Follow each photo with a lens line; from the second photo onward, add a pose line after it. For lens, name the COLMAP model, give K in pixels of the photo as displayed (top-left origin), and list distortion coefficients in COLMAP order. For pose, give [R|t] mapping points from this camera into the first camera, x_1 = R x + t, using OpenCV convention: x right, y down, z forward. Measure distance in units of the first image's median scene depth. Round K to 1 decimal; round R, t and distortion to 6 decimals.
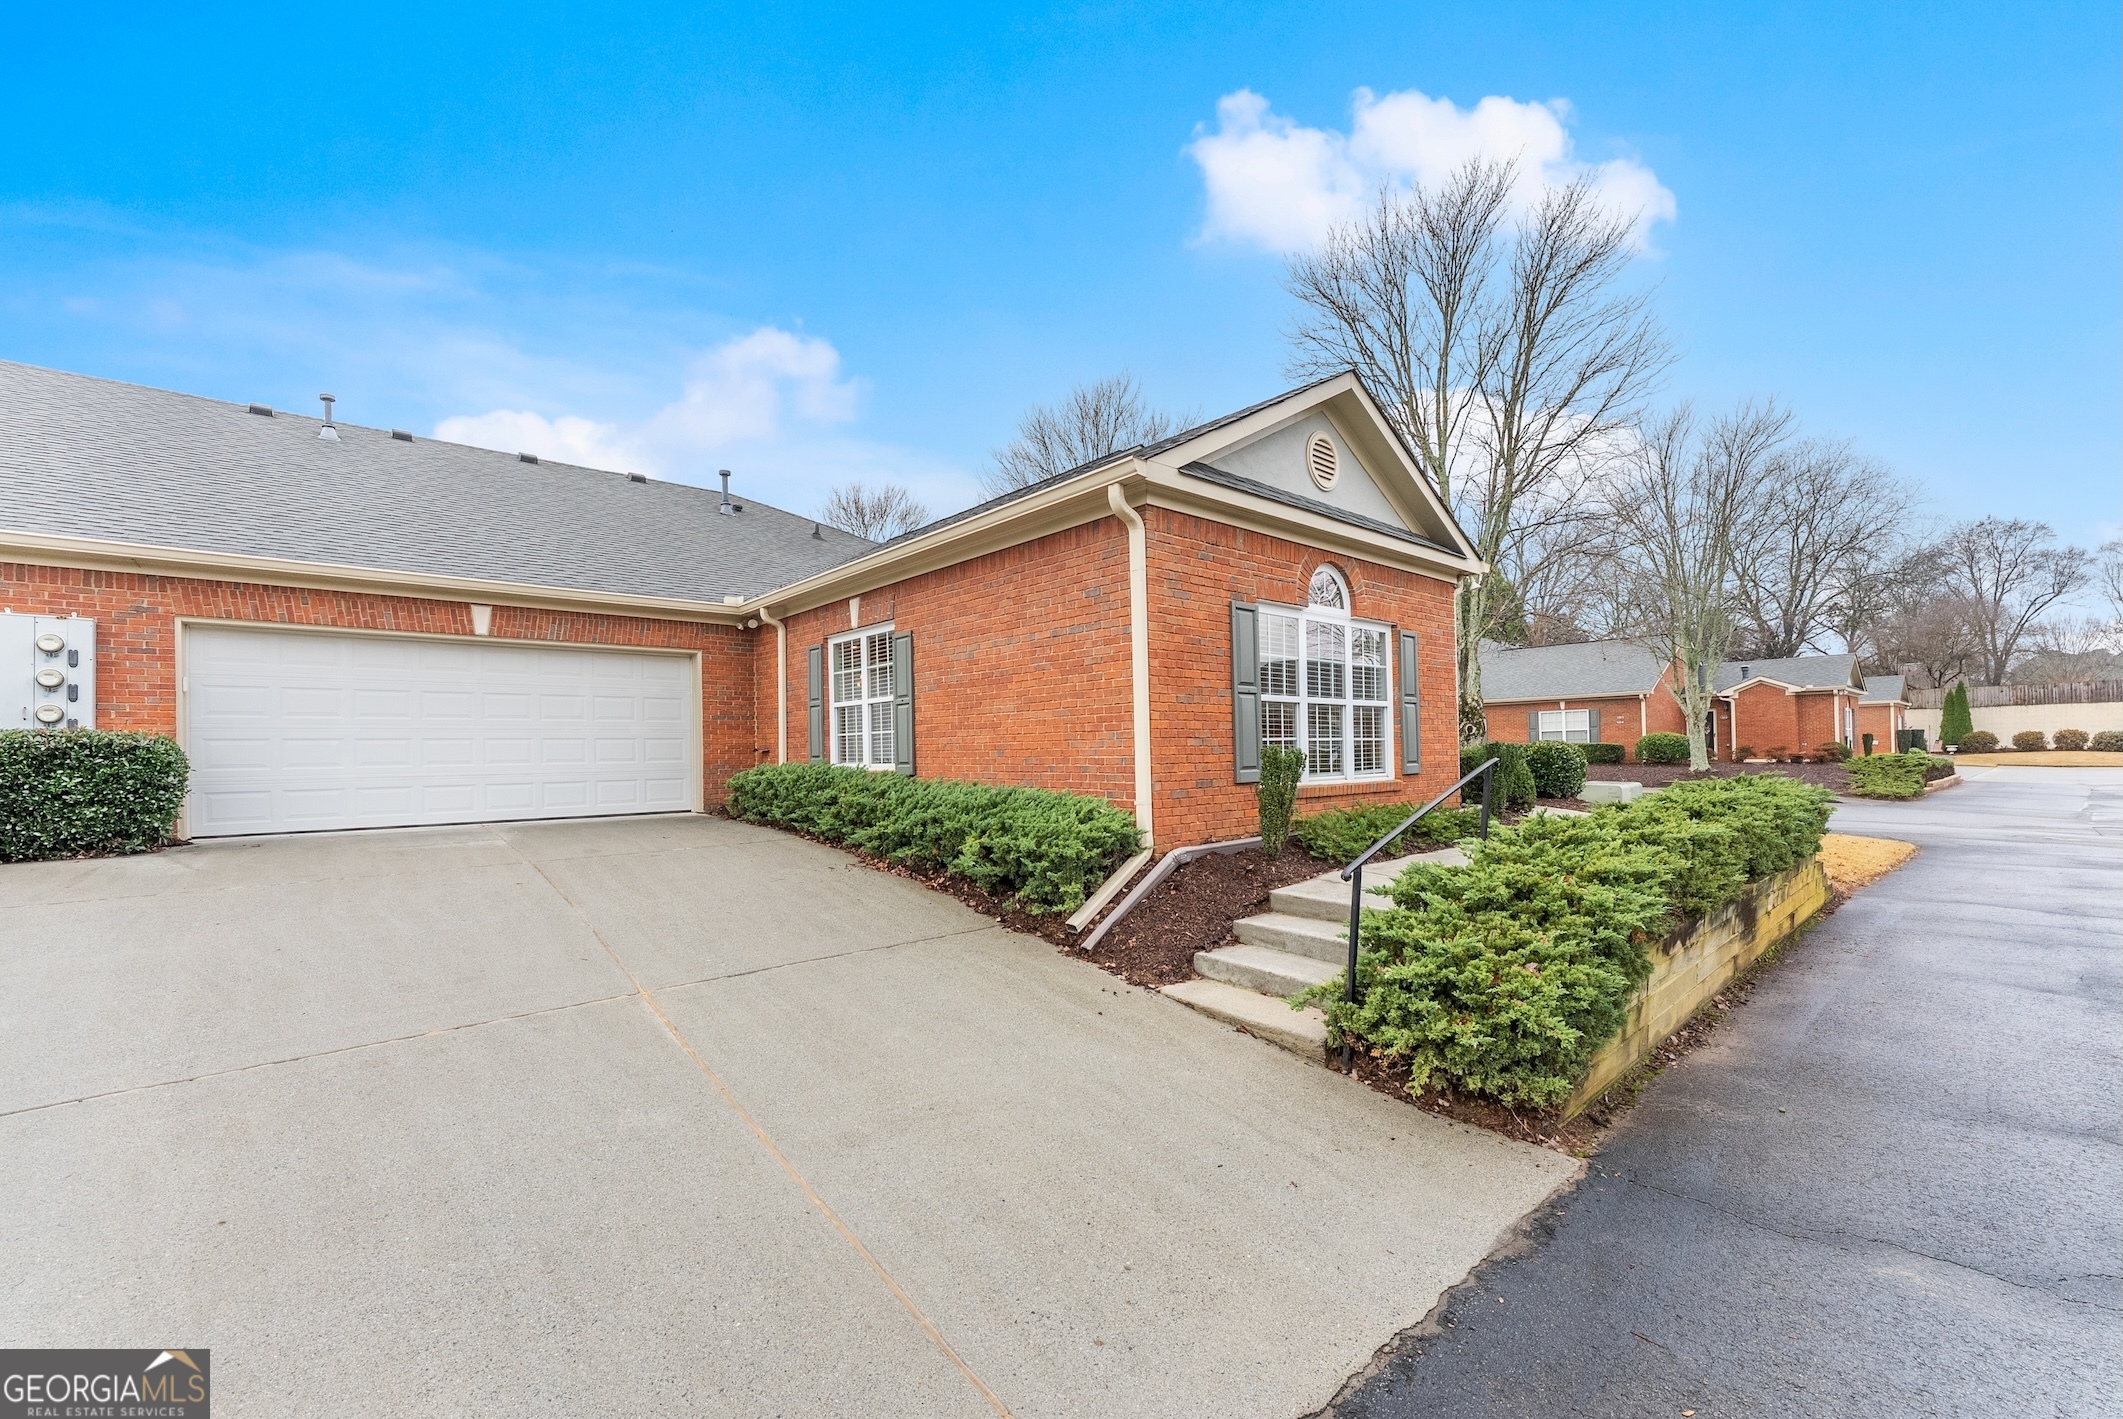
lens RADIAL K [[867.3, 0, 1061.5], [0, 867.3, 709.5], [0, 0, 1]] dist [-0.001877, -0.000176]
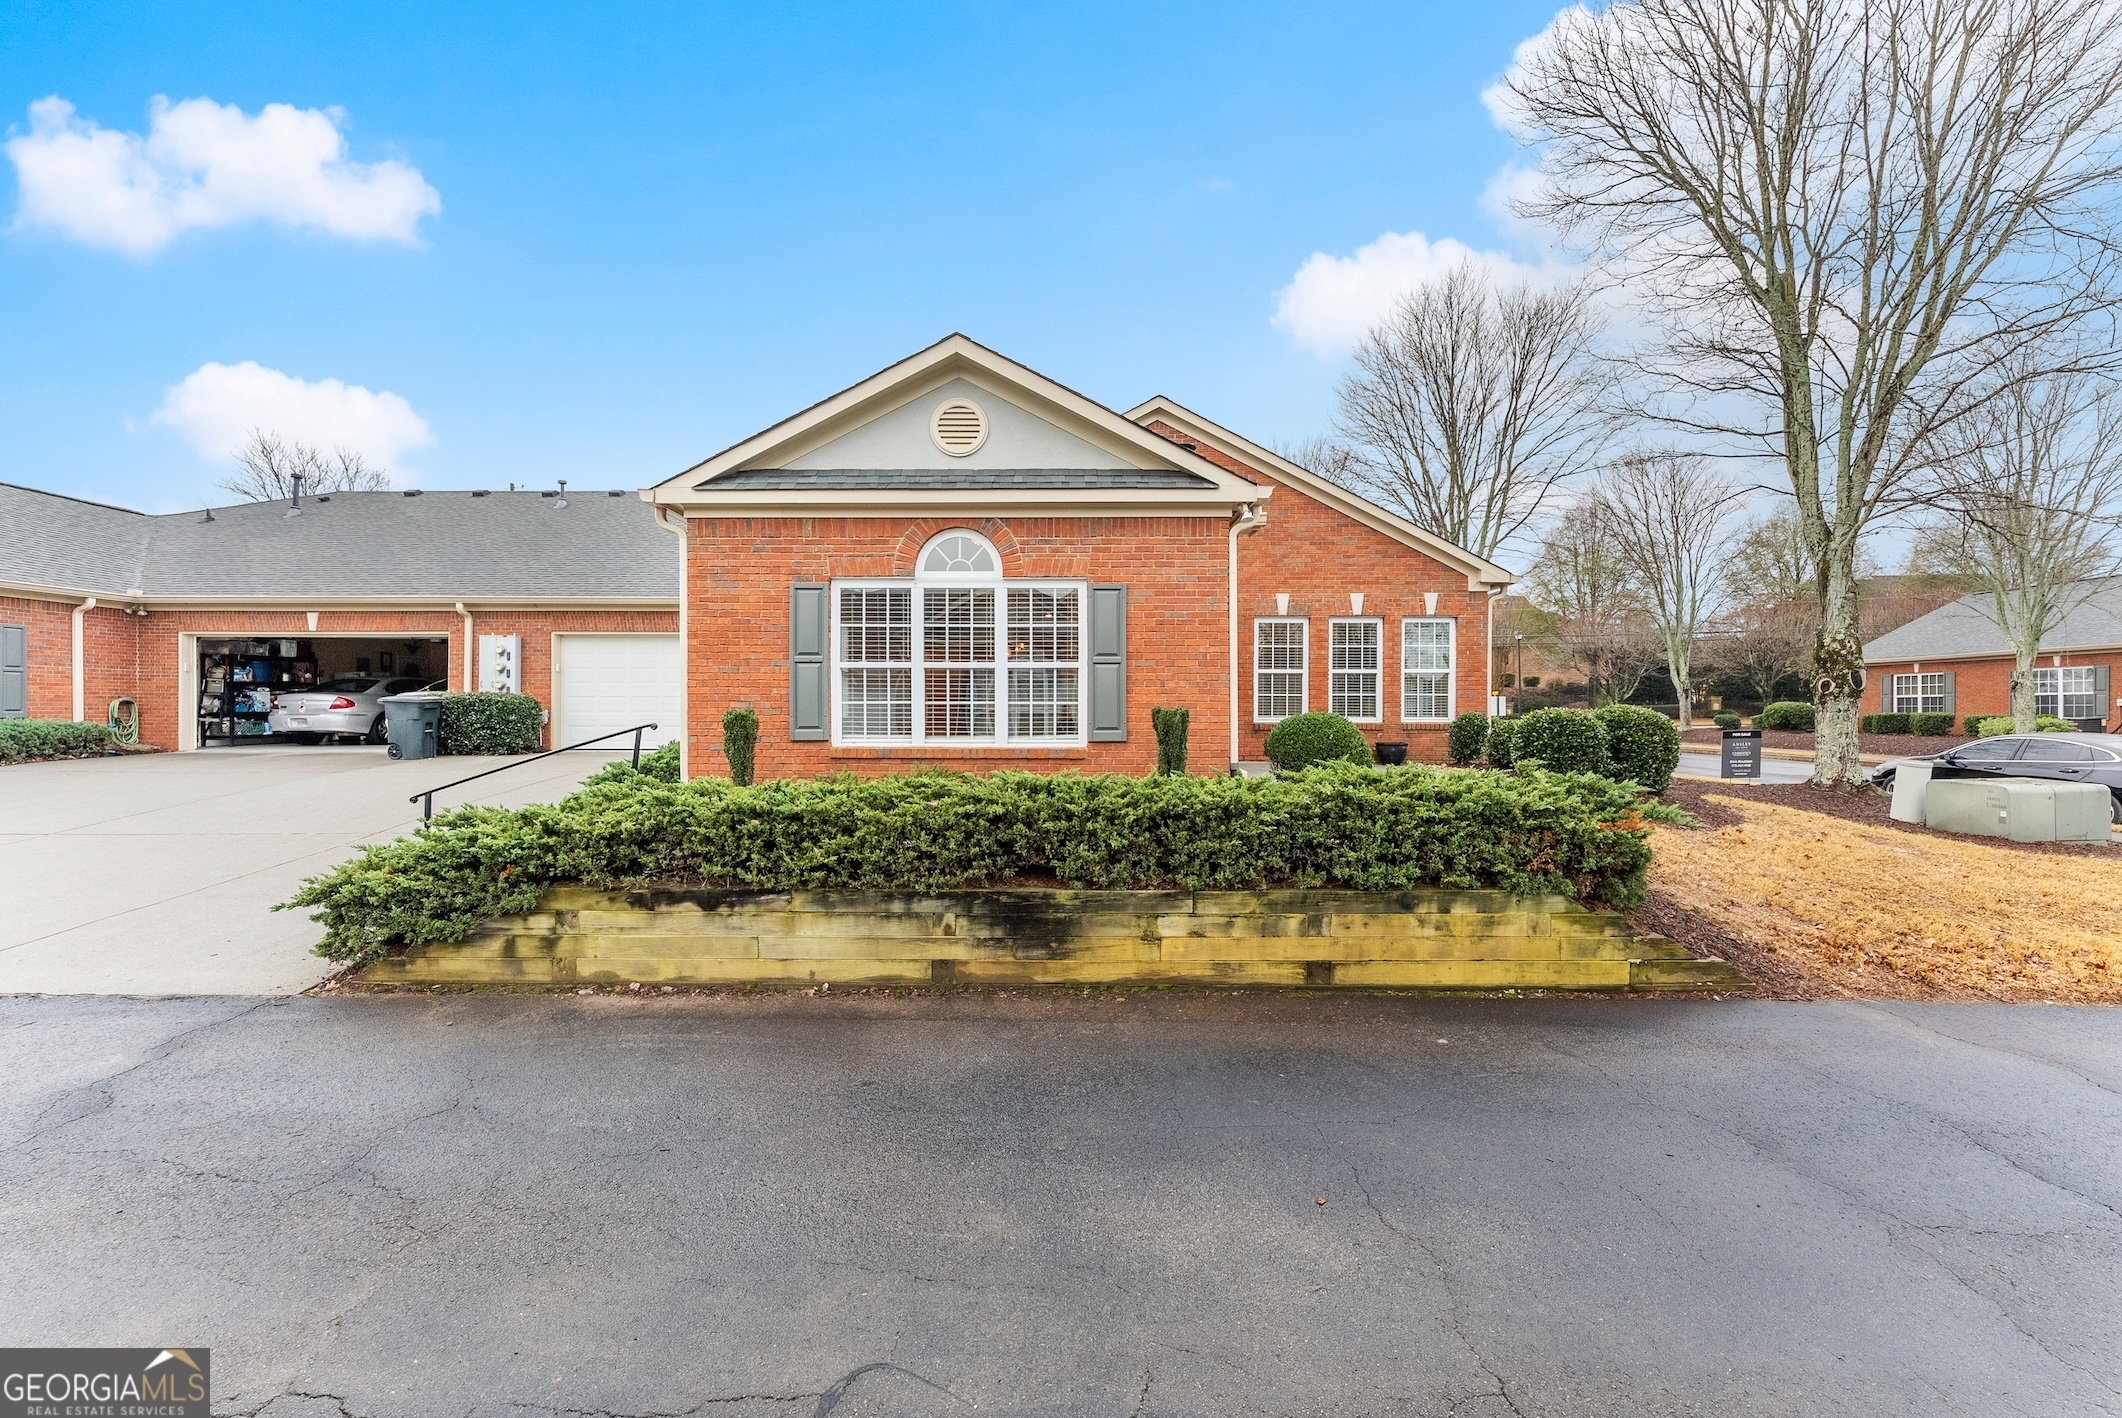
lens RADIAL K [[862.4, 0, 1047.9], [0, 862.4, 680.8], [0, 0, 1]] dist [0.001265, -0.000001]
pose [[0.746619, -0.006724, -0.665217, 1.081916], [0.020500, 0.999707, 0.012903, -0.002504], [0.664935, -0.023270, 0.746538, 0.325528]]
